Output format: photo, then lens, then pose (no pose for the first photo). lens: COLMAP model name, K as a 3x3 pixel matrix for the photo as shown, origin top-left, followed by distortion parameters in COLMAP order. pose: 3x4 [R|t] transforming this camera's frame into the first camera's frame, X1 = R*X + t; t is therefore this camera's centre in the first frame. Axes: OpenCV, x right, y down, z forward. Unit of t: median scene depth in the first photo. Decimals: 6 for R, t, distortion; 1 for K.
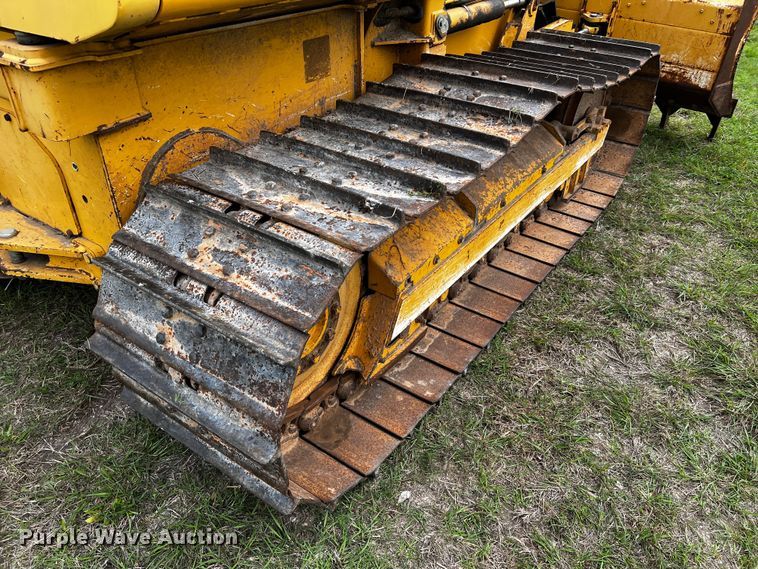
lens RADIAL K [[582.0, 0, 389.1], [0, 582.0, 288.4], [0, 0, 1]] dist [0.050052, -0.067881]
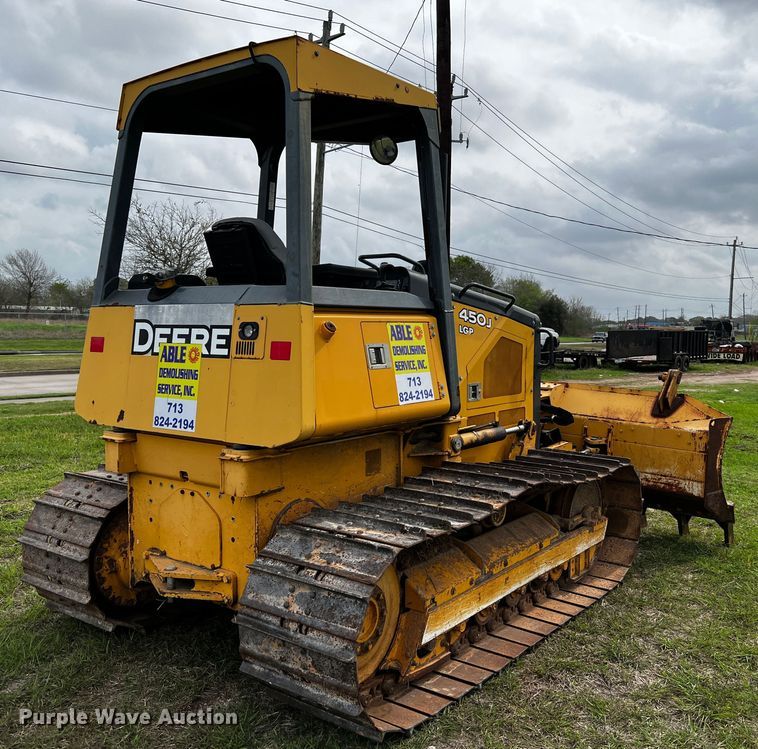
lens RADIAL K [[744.1, 0, 379.0], [0, 744.1, 374.5], [0, 0, 1]] dist [0.078054, -0.010033]
pose [[0.997872, -0.013434, -0.063807, 0.025024], [-0.020609, 0.863412, -0.504079, 0.433621], [0.061863, 0.504321, 0.861297, -0.883625]]
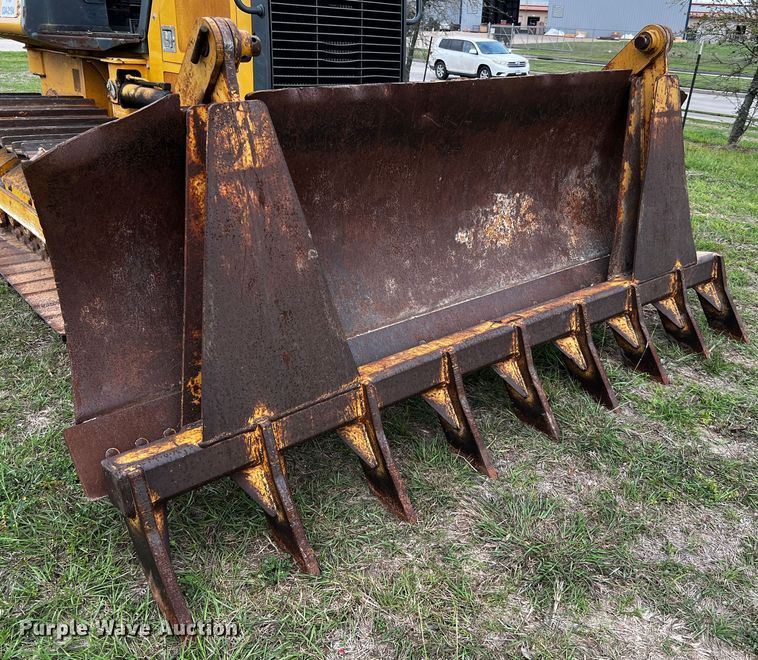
lens RADIAL K [[721.0, 0, 420.0], [0, 721.0, 332.3], [0, 0, 1]] dist [0.133030, -0.260836]
pose [[-0.252712, 0.320235, -0.913009, 2.053216], [-0.591268, 0.695823, 0.407715, -1.487709], [0.765858, 0.642868, 0.013502, 2.409236]]
